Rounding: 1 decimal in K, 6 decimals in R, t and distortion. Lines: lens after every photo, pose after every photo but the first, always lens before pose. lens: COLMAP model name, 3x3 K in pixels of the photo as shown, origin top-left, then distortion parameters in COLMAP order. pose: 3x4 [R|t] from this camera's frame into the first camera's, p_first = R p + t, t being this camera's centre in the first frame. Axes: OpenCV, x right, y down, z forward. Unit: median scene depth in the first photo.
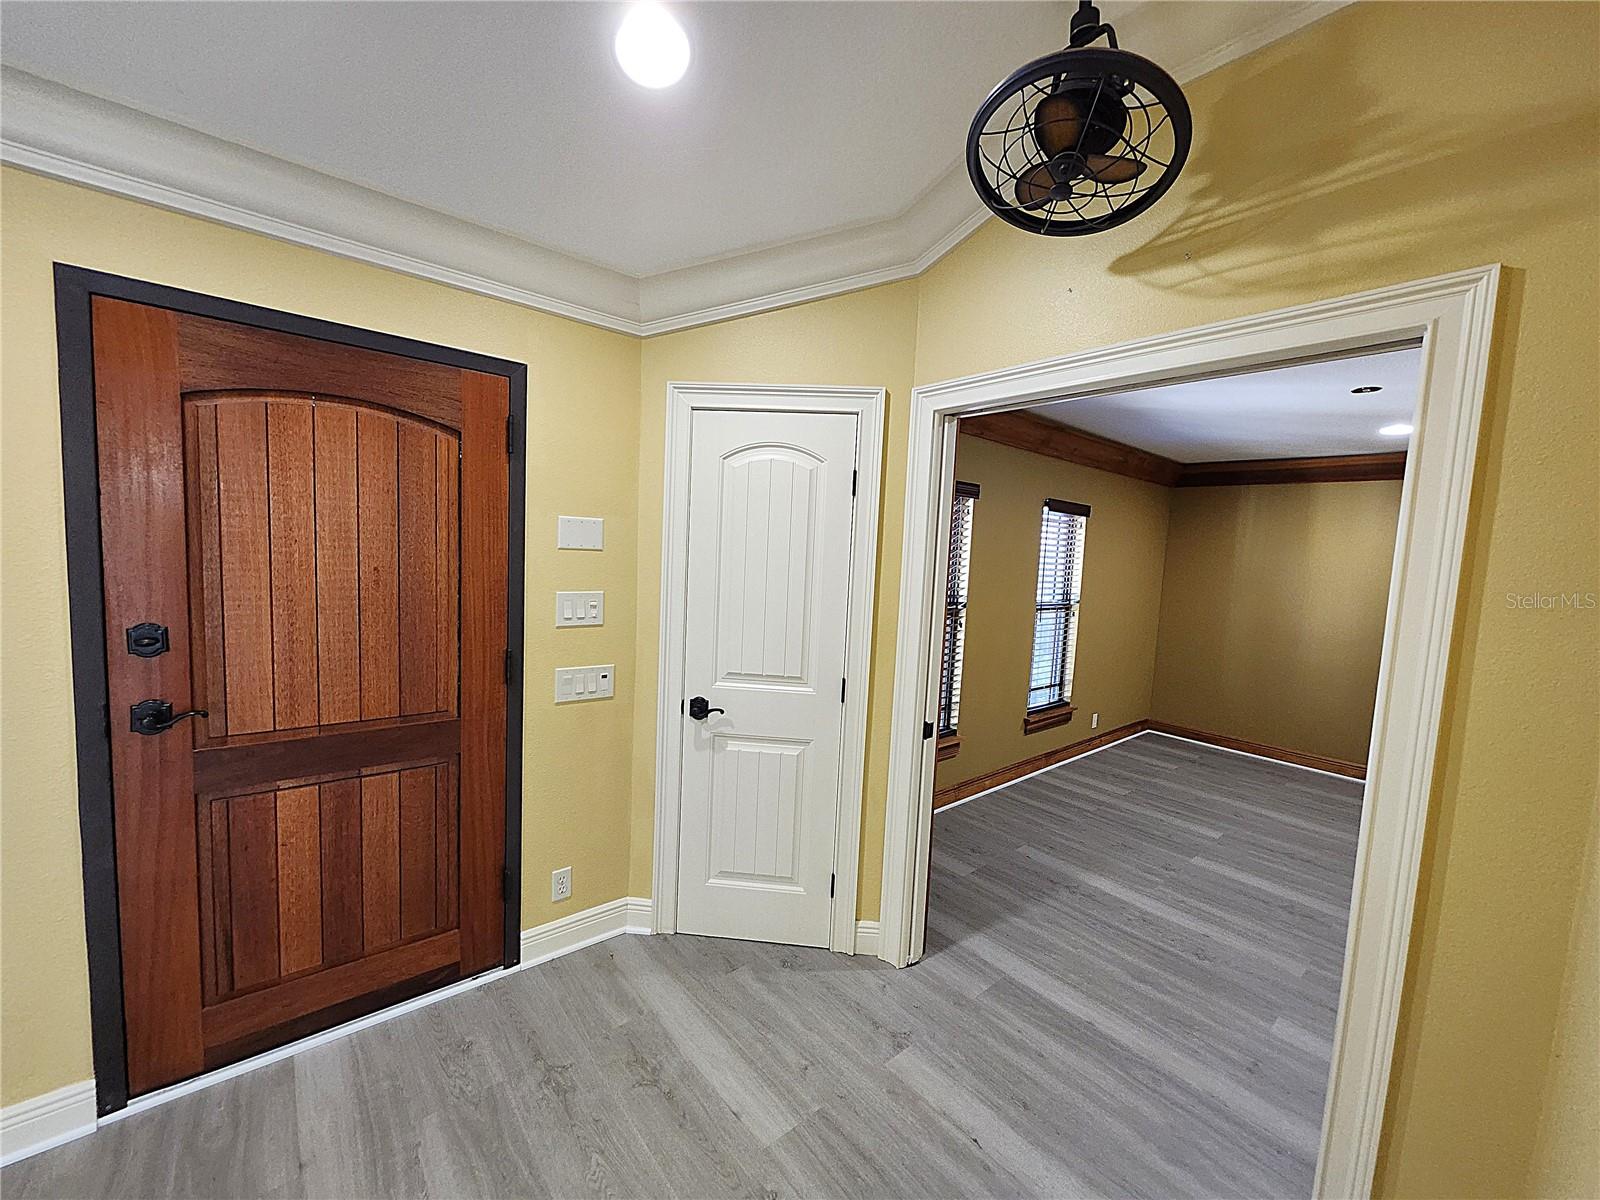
lens RADIAL K [[625.9, 0, 796.2], [0, 625.9, 602.8], [0, 0, 1]] dist [-0.000295, -0.000884]
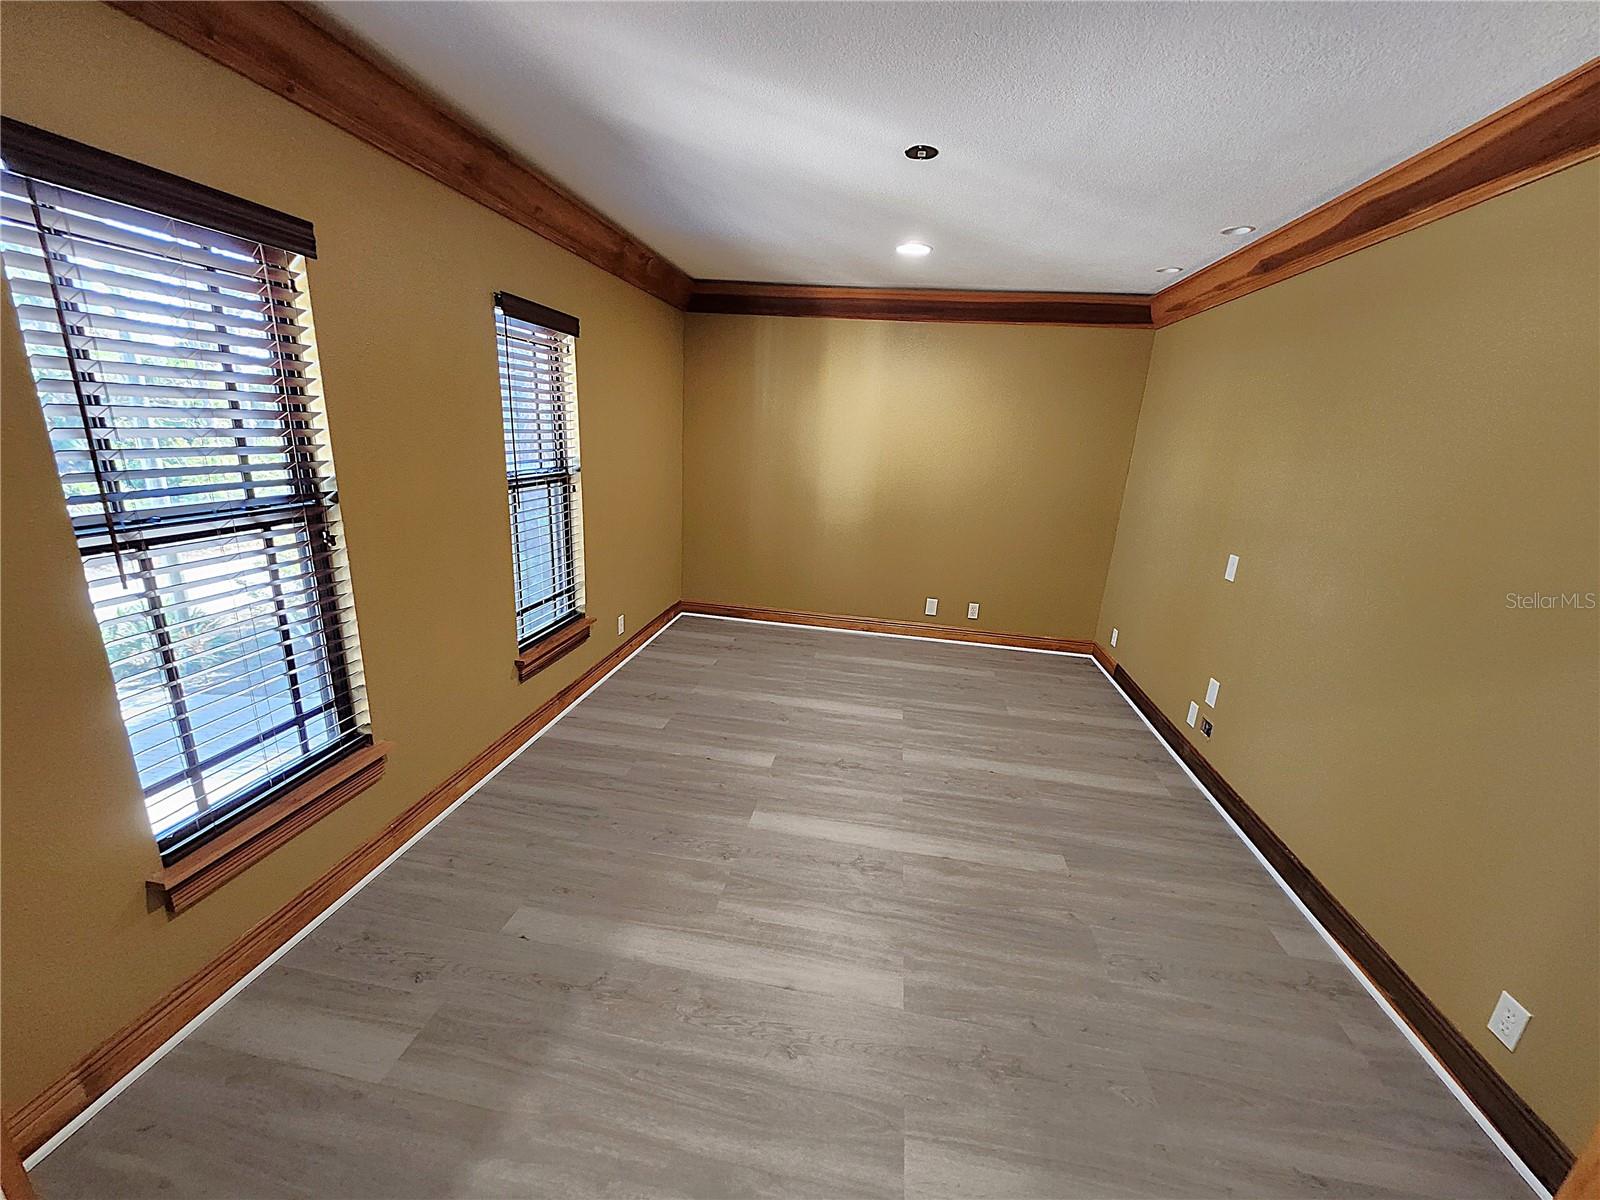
lens RADIAL K [[625.9, 0, 796.2], [0, 625.9, 602.8], [0, 0, 1]] dist [-0.000295, -0.000884]
pose [[0.759916, -0.183342, 0.623629, 0.192696], [0.035581, 0.969692, 0.241725, -0.018916], [-0.649046, -0.161501, 0.743409, 0.340680]]
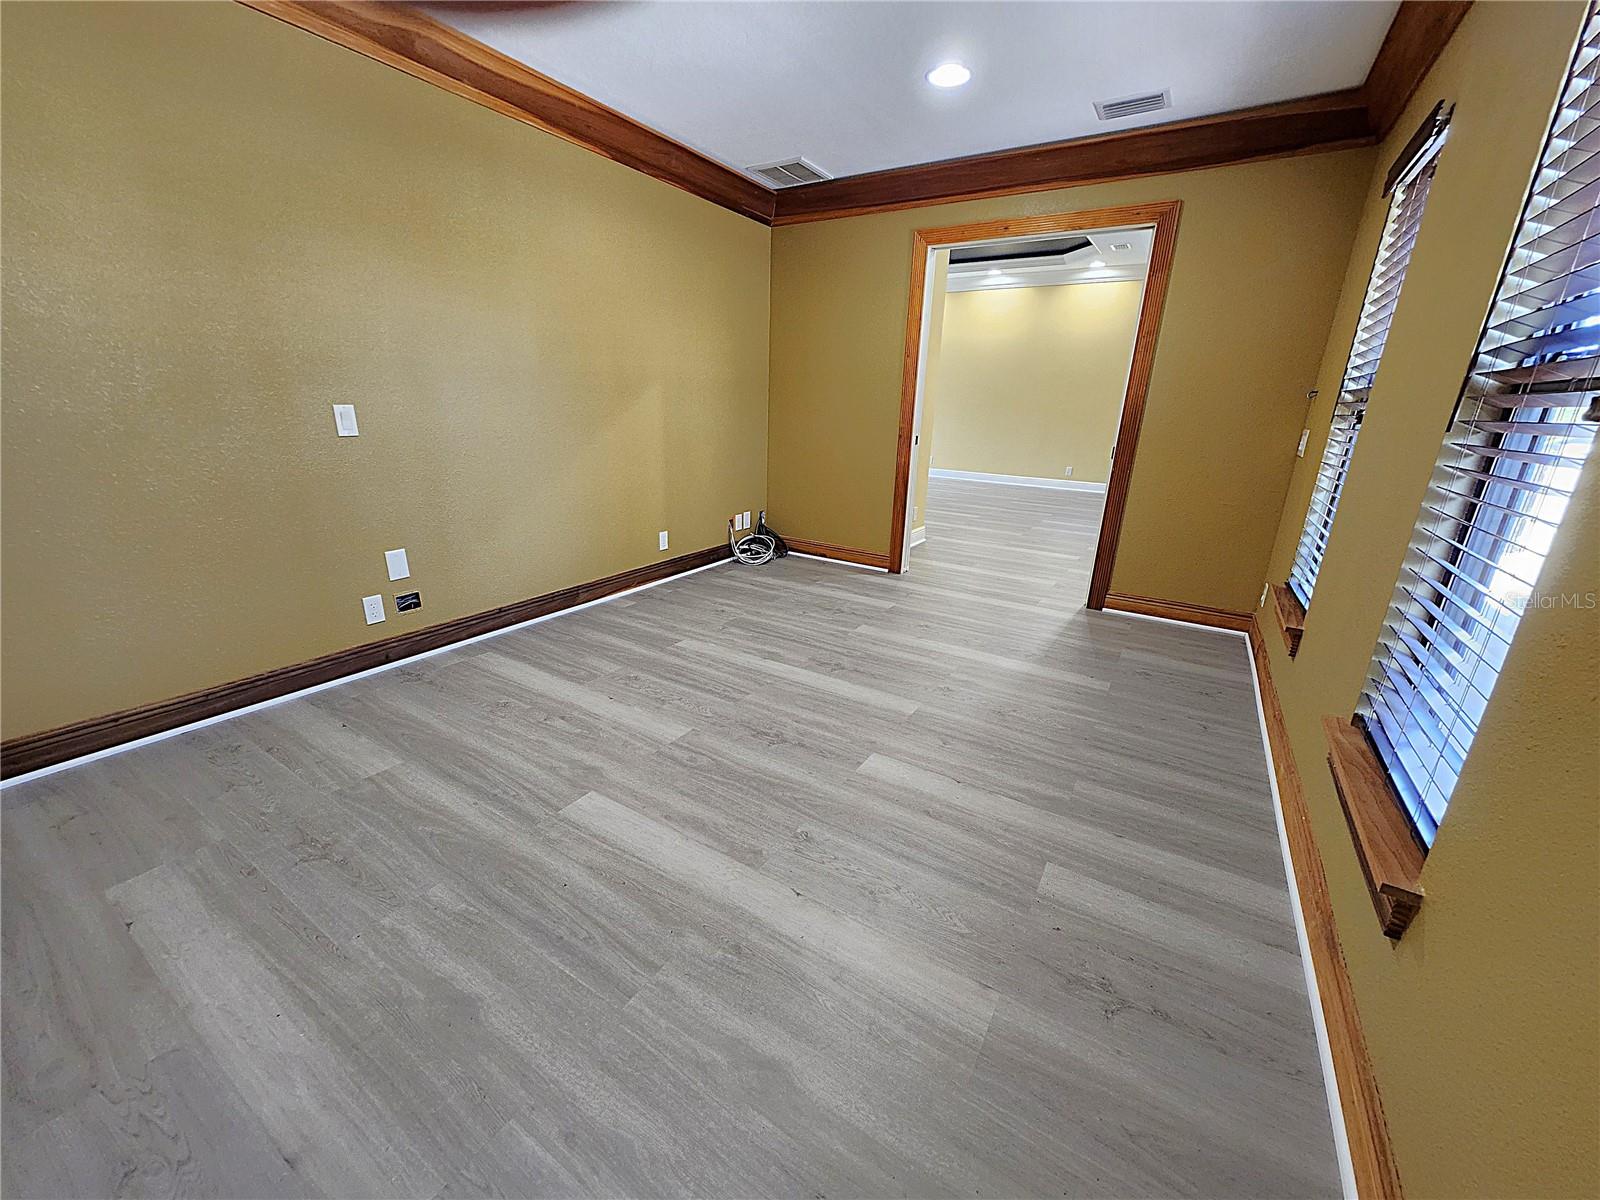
lens RADIAL K [[625.9, 0, 796.2], [0, 625.9, 602.8], [0, 0, 1]] dist [-0.000295, -0.000884]
pose [[-0.950580, 0.022548, -0.309660, 0.761134], [-0.098183, 0.924347, 0.368705, 0.029170], [0.294547, 0.380887, -0.876452, 1.191849]]
